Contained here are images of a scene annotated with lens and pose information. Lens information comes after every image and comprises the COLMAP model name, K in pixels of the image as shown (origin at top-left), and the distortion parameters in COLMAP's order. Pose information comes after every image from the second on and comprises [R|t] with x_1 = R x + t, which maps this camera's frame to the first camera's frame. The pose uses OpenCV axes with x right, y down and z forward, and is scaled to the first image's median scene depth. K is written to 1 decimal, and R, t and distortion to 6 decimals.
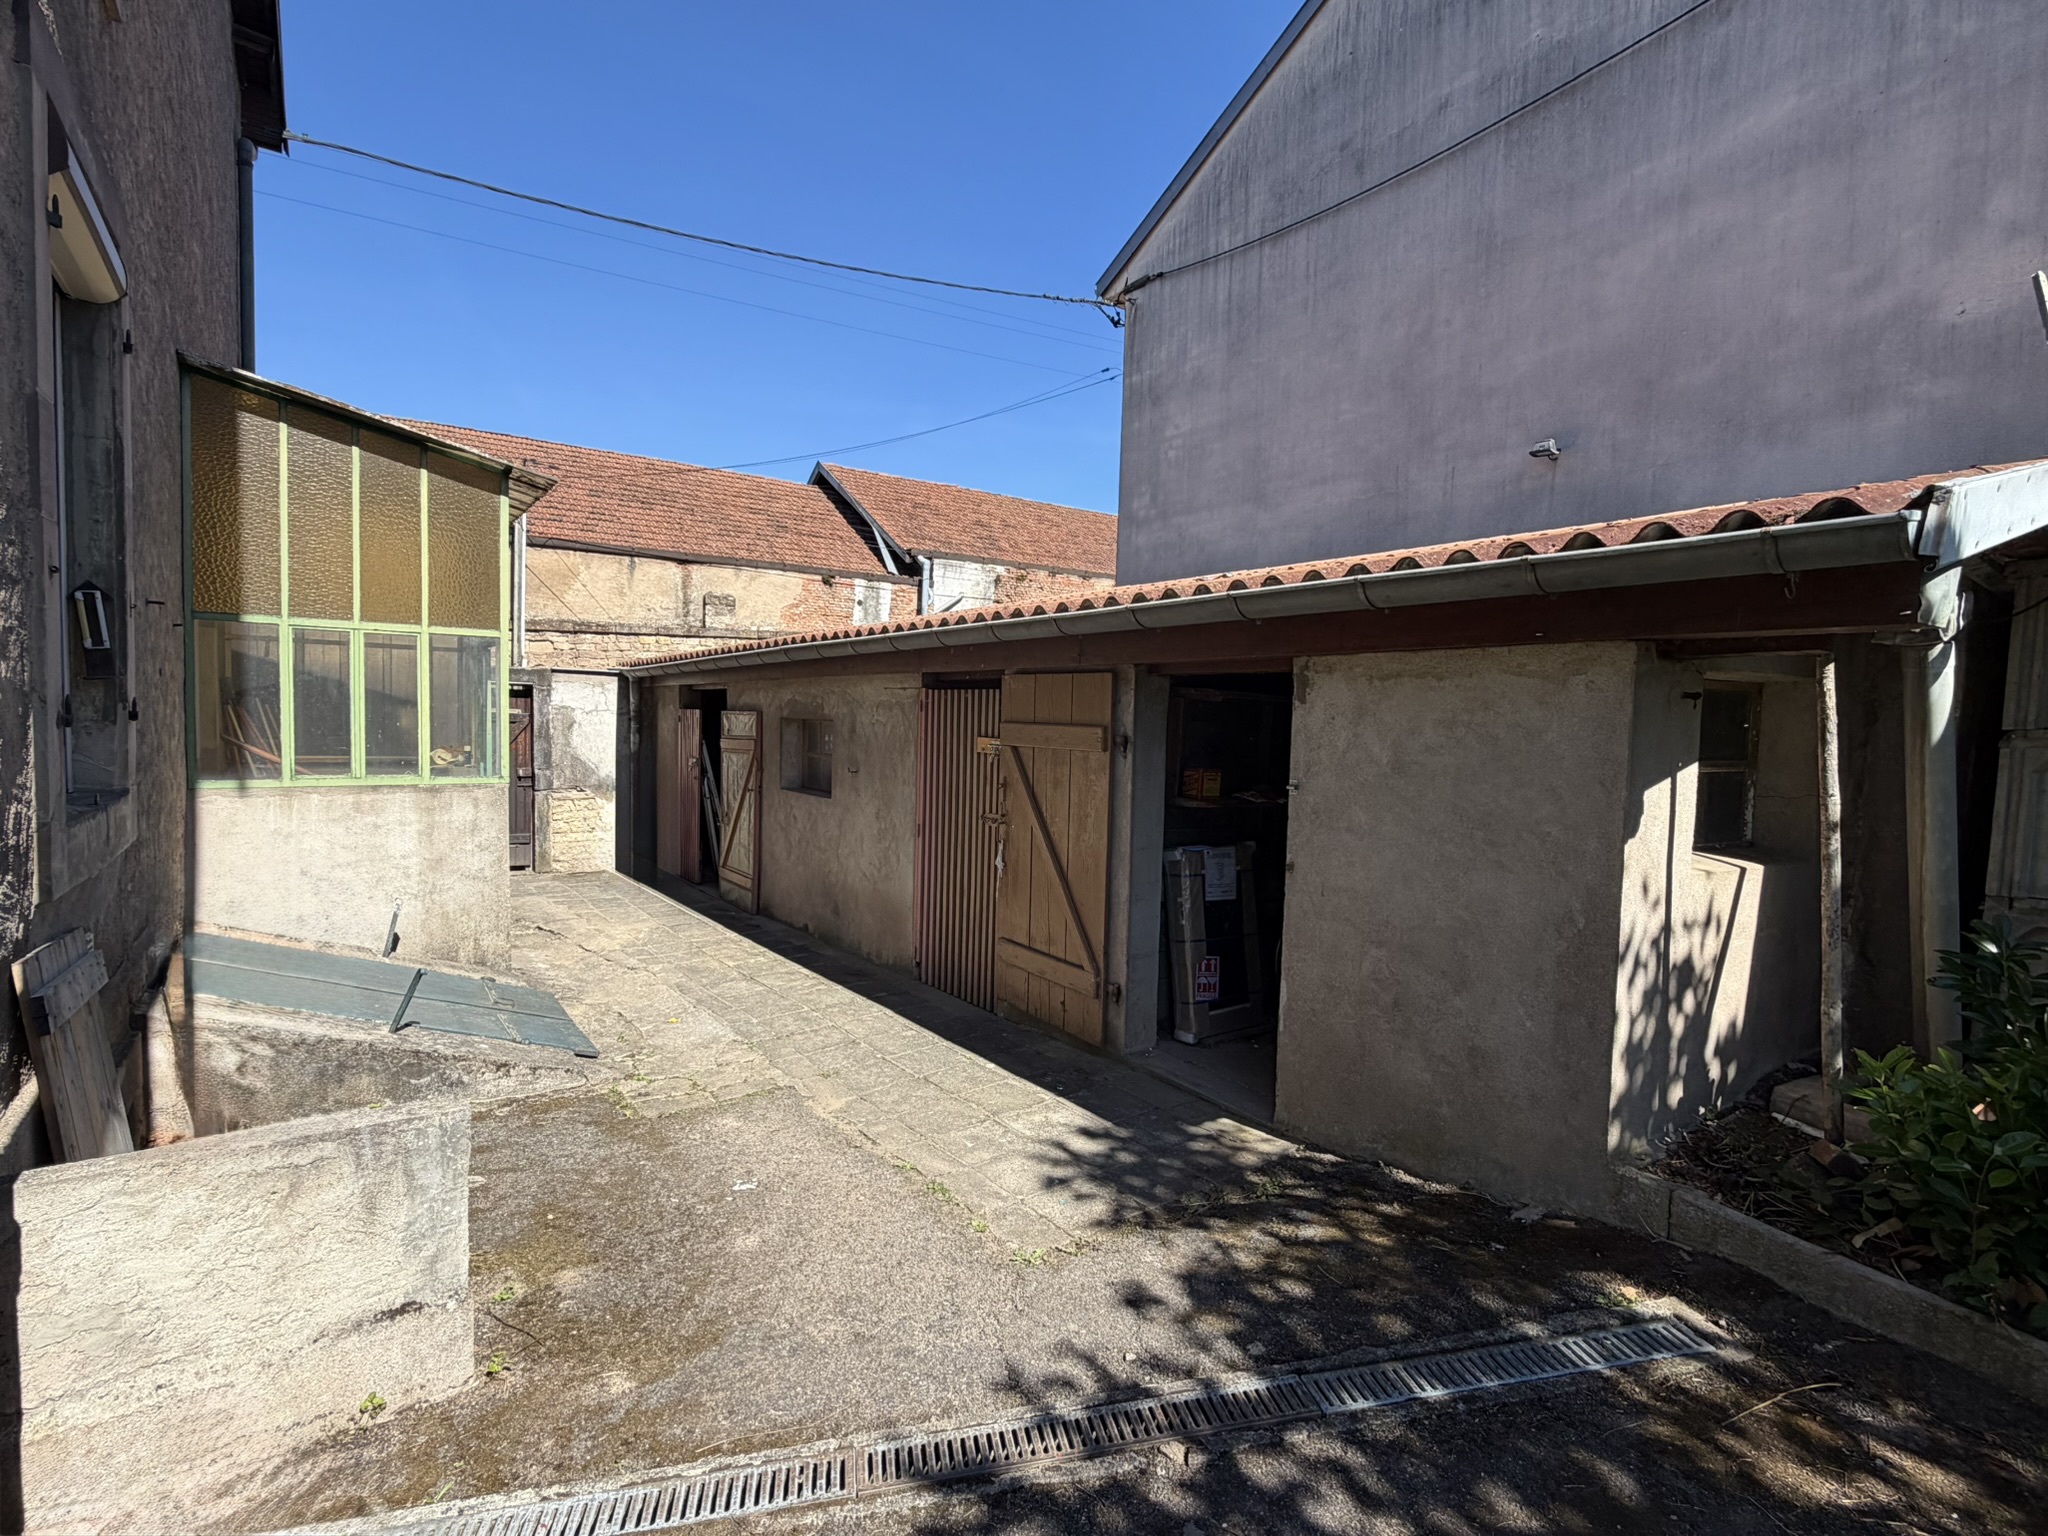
lens RADIAL K [[968.7, 0, 1024.0], [0, 968.7, 768.0], [0, 0, 1]] dist [0.000627, 0.000140]
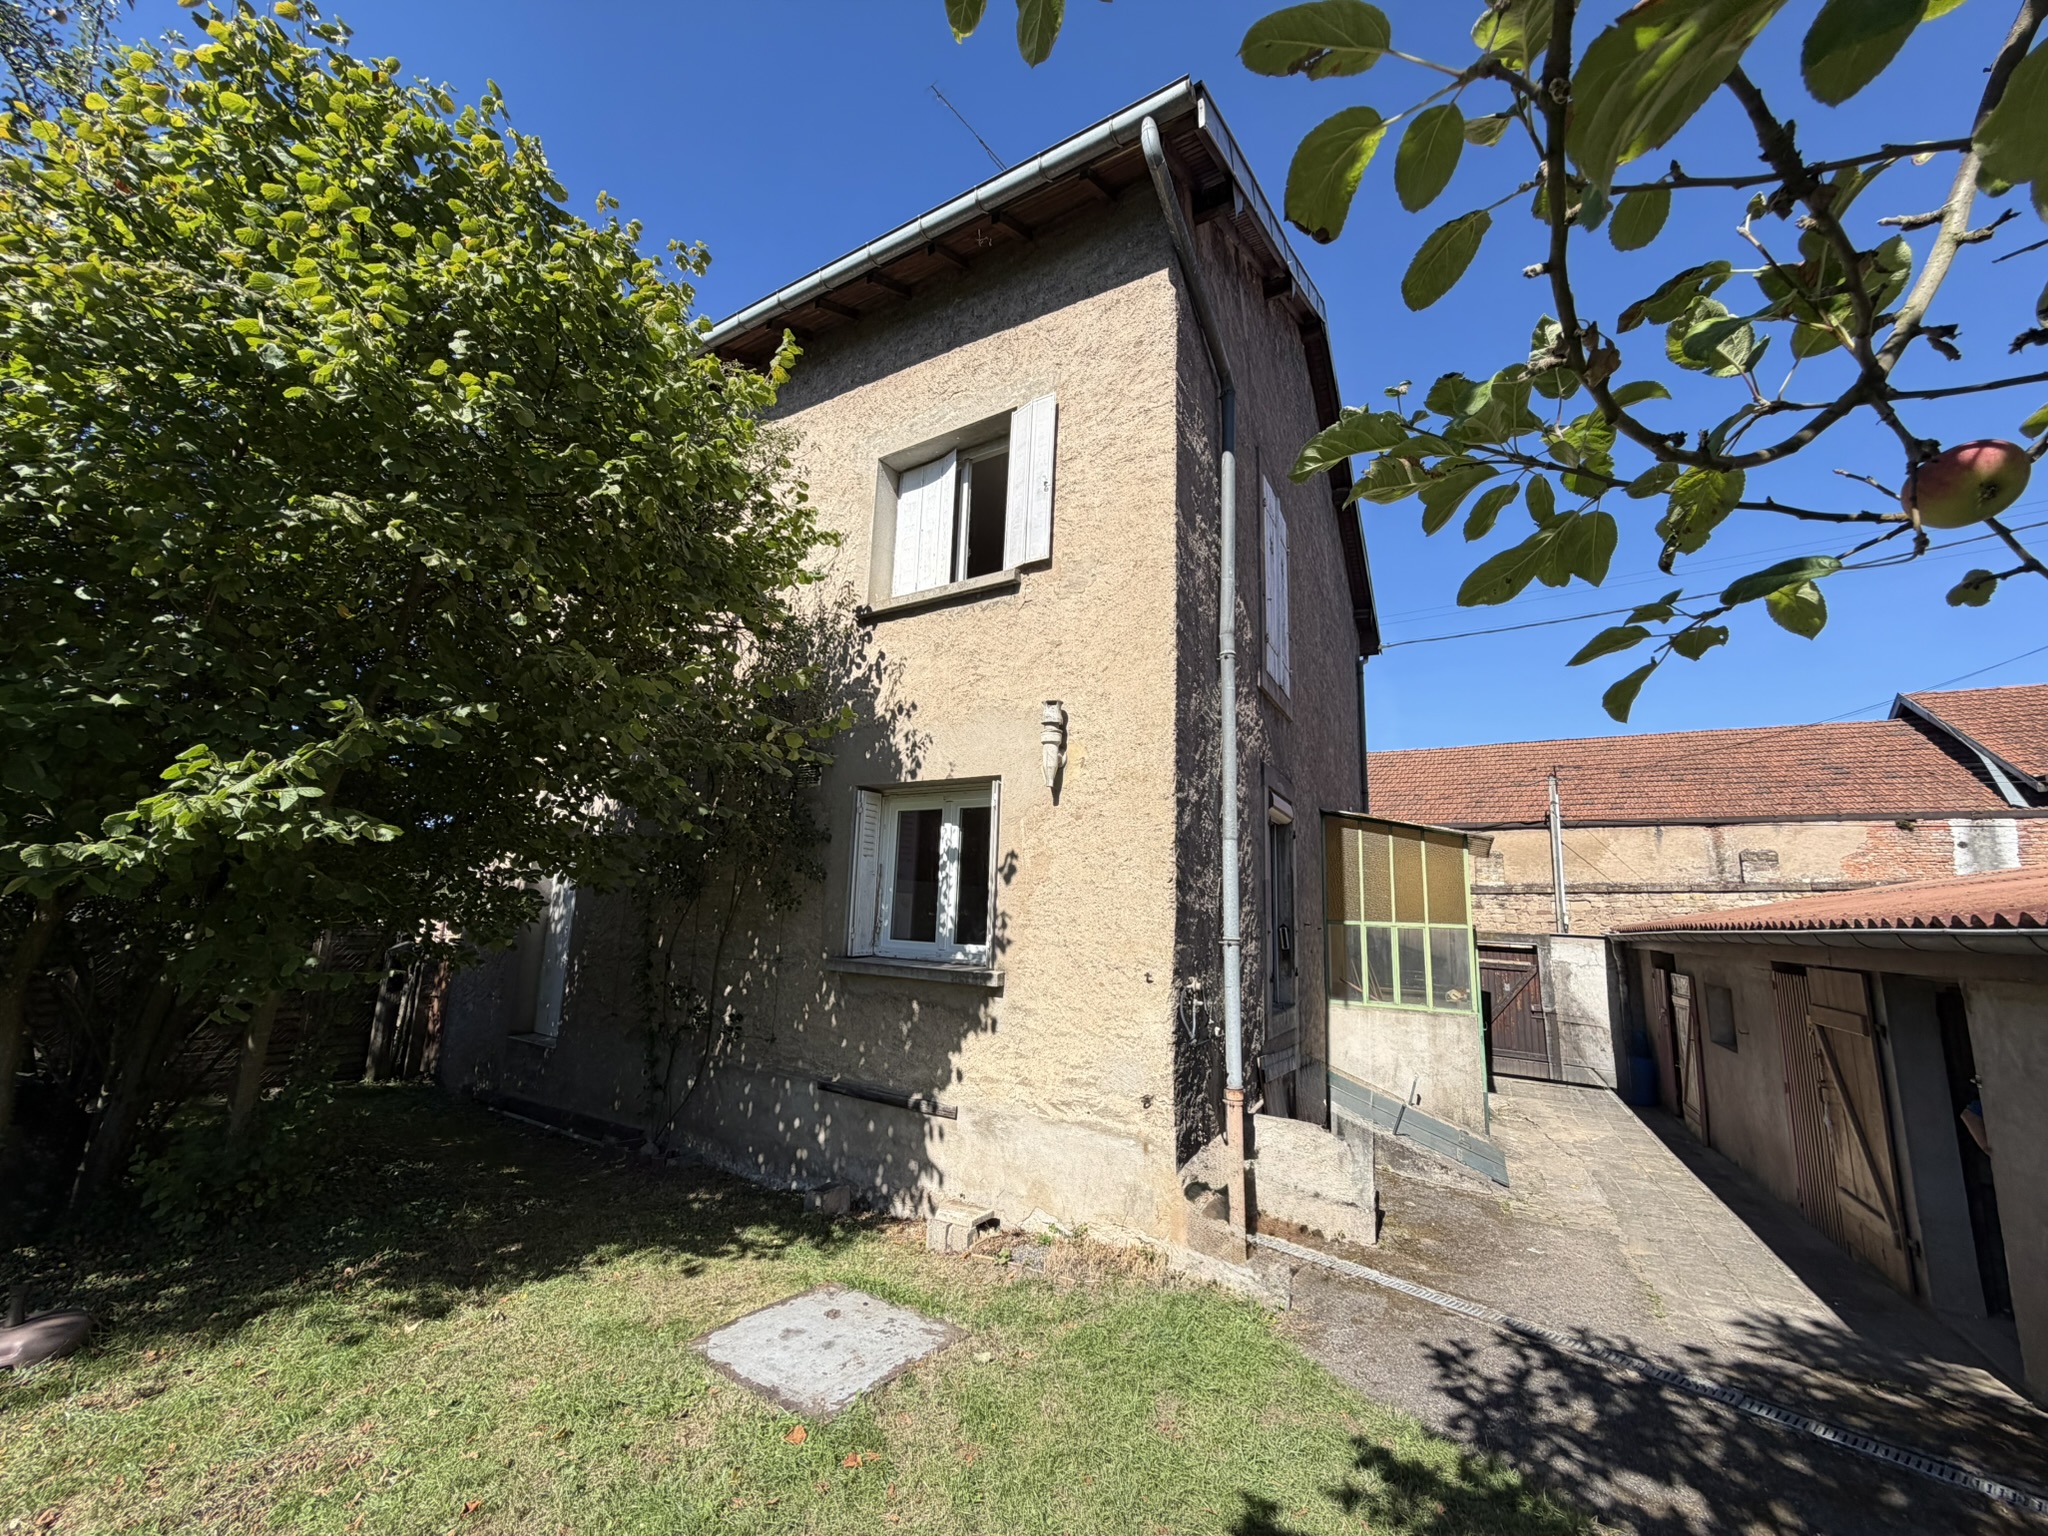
lens RADIAL K [[811.2, 0, 1019.2], [0, 811.2, 769.0], [0, 0, 1]] dist [-0.000587, -0.000063]
pose [[0.437847, -0.167290, -0.883348, 0.473513], [-0.073990, 0.972498, -0.220847, -0.032676], [0.896000, 0.162056, 0.413428, -0.404010]]
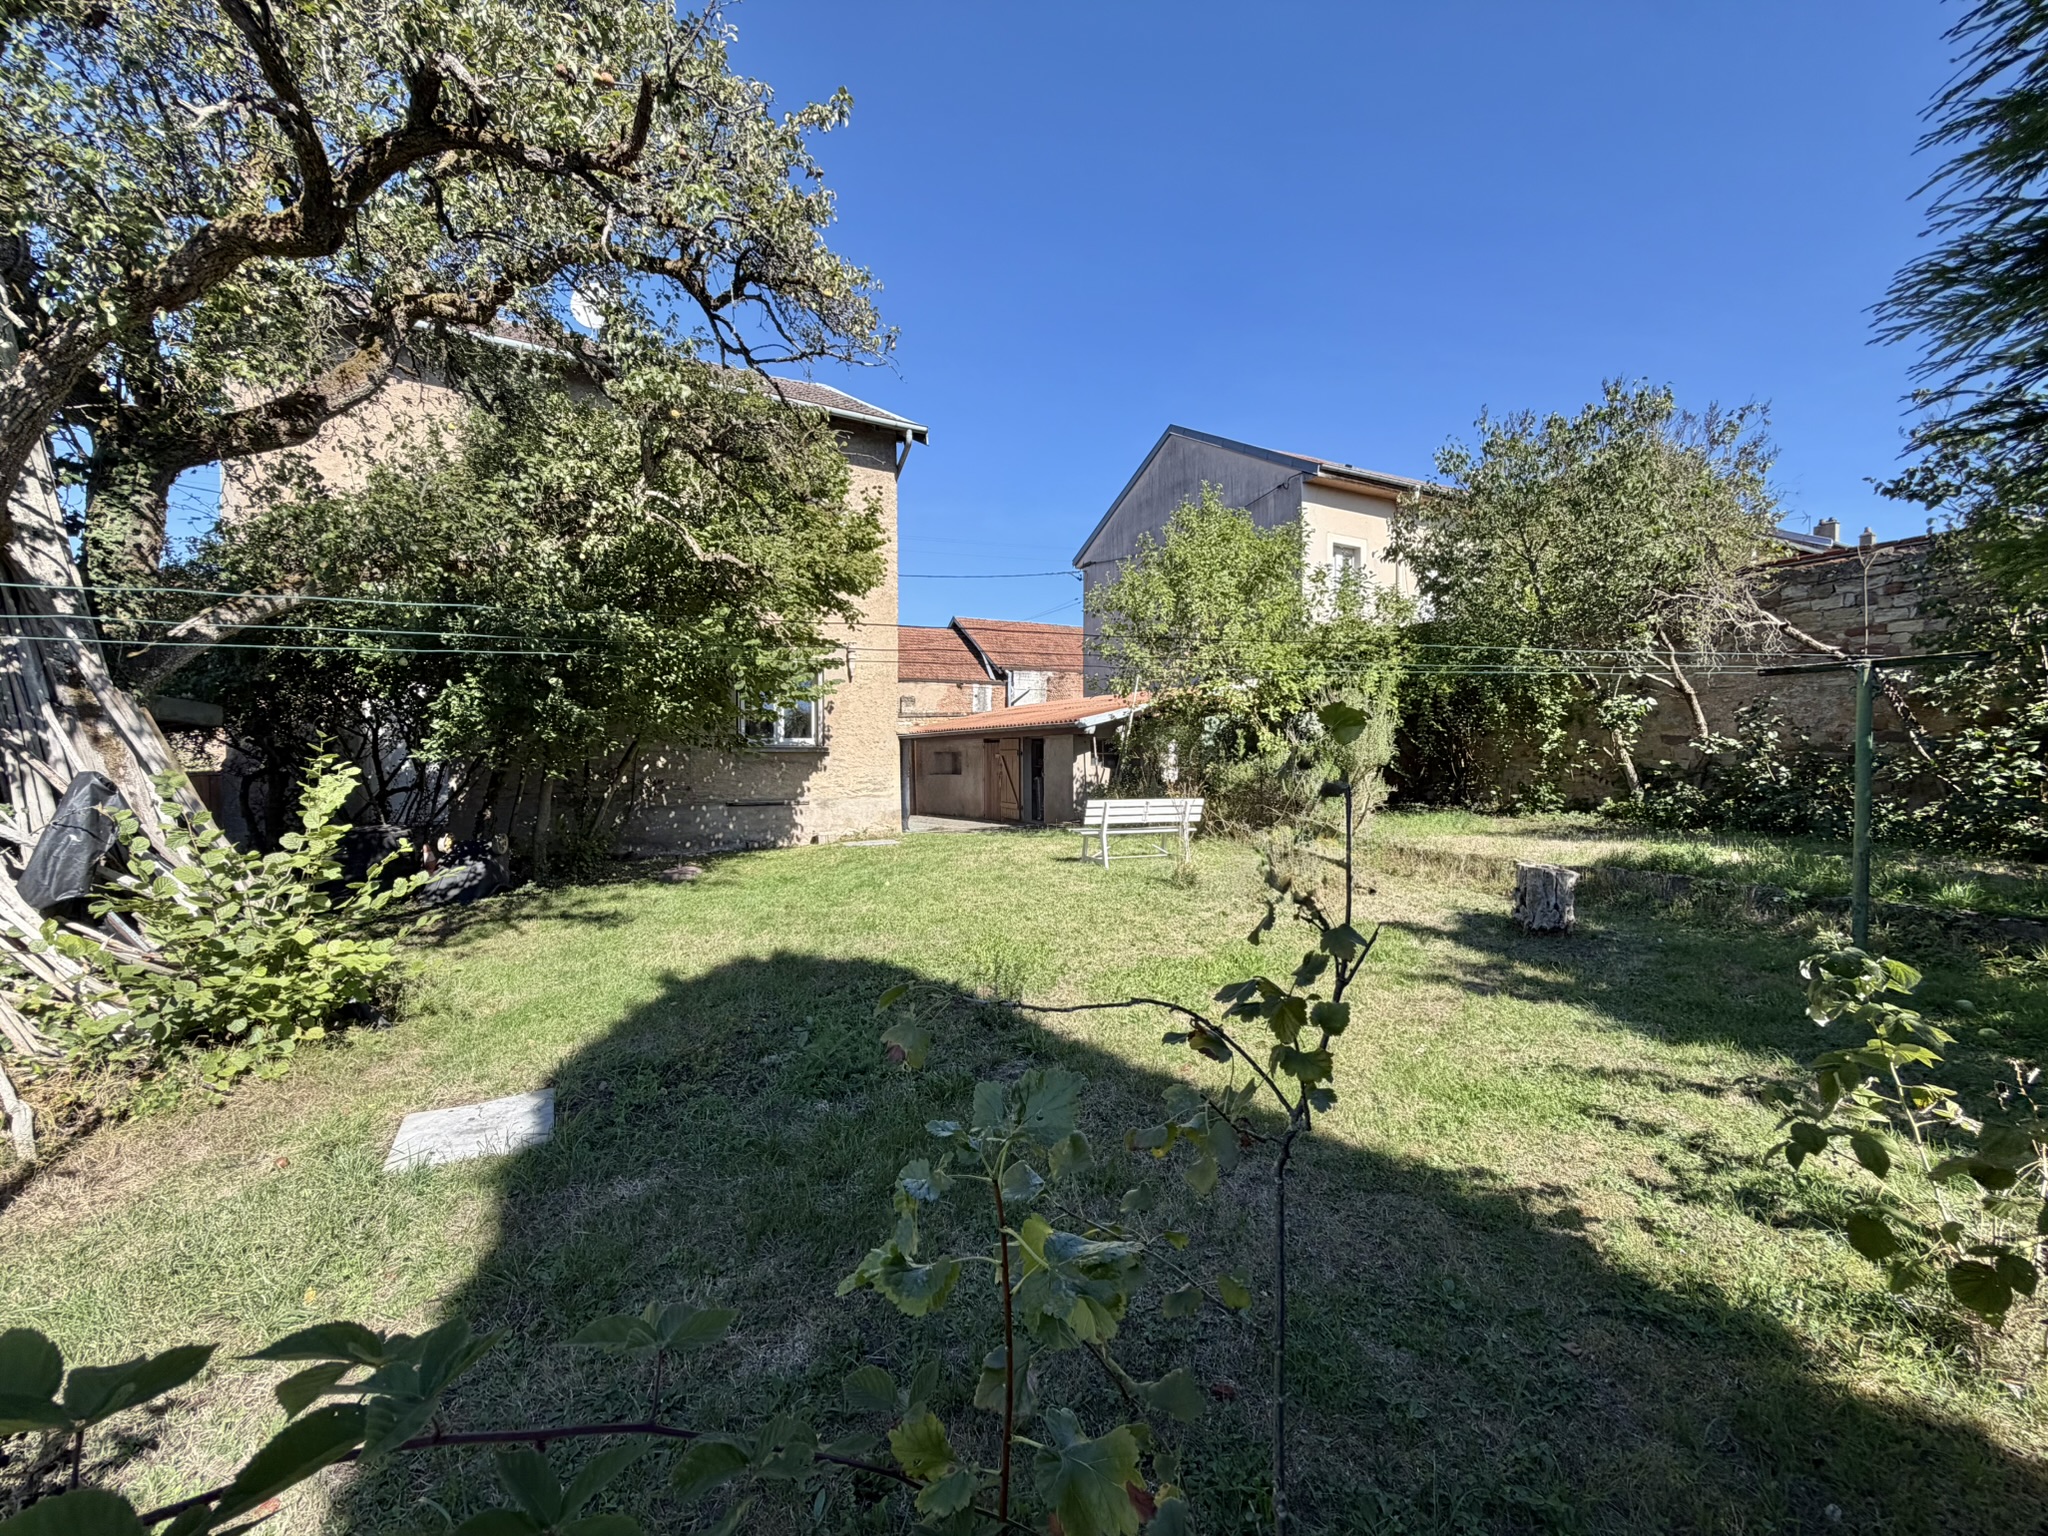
lens RADIAL K [[811.2, 0, 1019.2], [0, 811.2, 769.0], [0, 0, 1]] dist [-0.000587, -0.000063]
pose [[0.991492, -0.028421, -0.127027, 0.469053], [0.023655, 0.998964, -0.038870, 0.165024], [0.128000, 0.035534, 0.991137, -2.355041]]
